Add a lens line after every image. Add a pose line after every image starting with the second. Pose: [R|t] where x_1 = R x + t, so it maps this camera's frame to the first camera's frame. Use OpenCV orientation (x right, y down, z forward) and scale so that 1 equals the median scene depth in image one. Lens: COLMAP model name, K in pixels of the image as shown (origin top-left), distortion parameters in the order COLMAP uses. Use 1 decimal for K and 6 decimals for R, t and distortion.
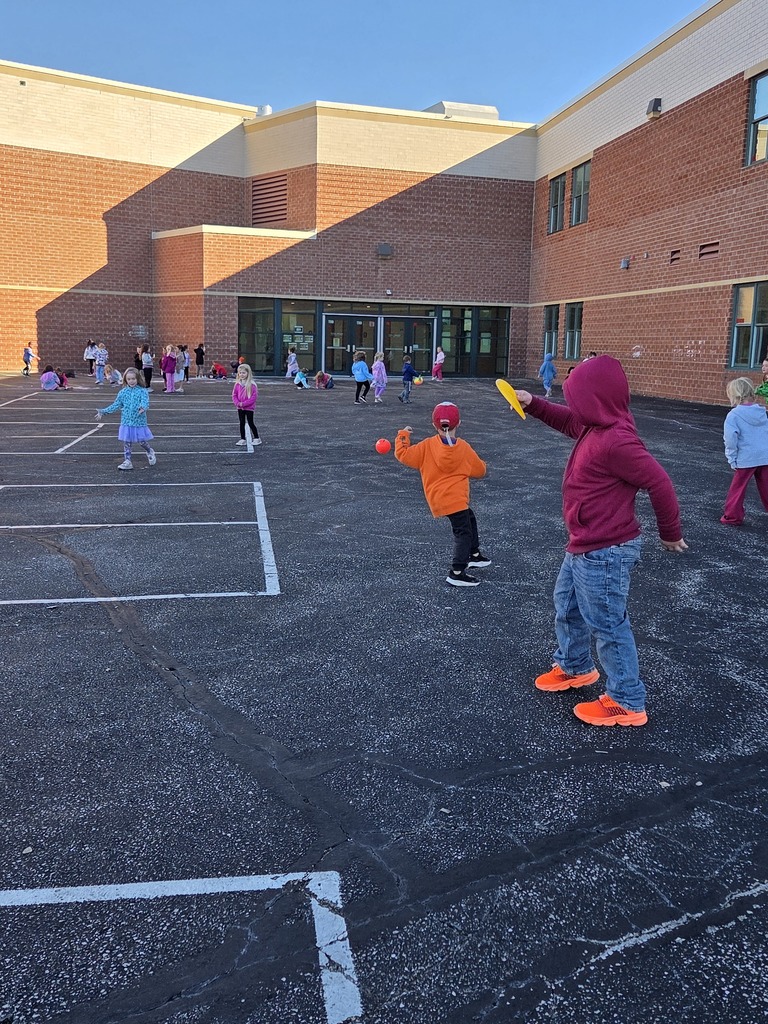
lens RADIAL K [[1074.5, 0, 383.4], [0, 1074.5, 511.2], [0, 0, 1]] dist [0.071807, 0.000000]
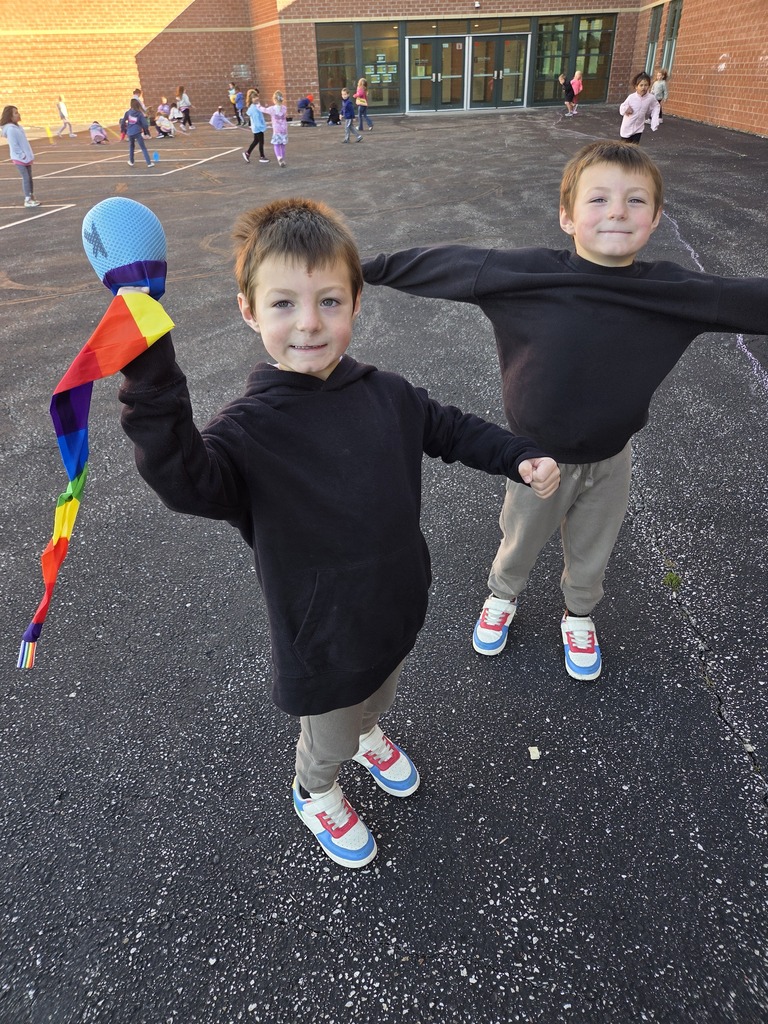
lens RADIAL K [[686.1, 0, 382.8], [0, 686.1, 510.5], [0, 0, 1]] dist [0.072648, -0.057983]
pose [[0.963063, 0.094010, -0.252334, 0.126598], [0.013088, 0.919629, 0.392570, -0.041099], [0.268959, -0.381372, 0.884430, 0.284695]]
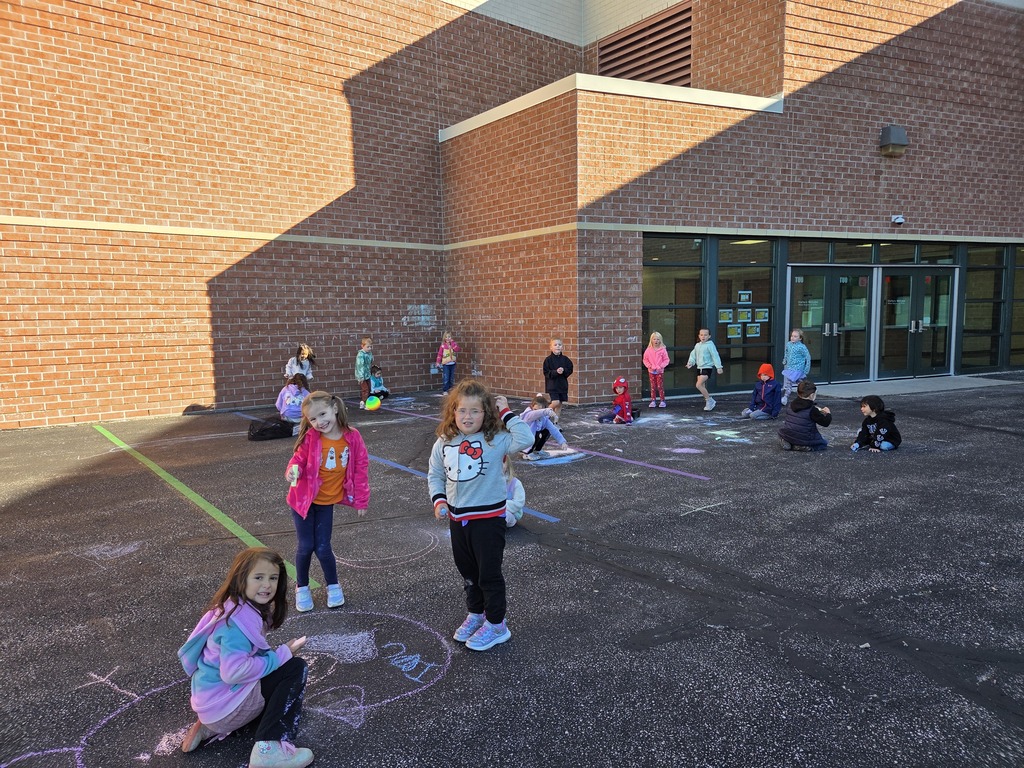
lens RADIAL K [[686.1, 0, 517.5], [0, 686.1, 402.4], [0, 0, 1]] dist [0.072648, -0.057983]
pose [[0.998744, -0.043926, 0.024087, -0.199405], [0.044730, 0.998423, -0.033911, -0.116785], [-0.022560, 0.034946, 0.999135, 0.700749]]
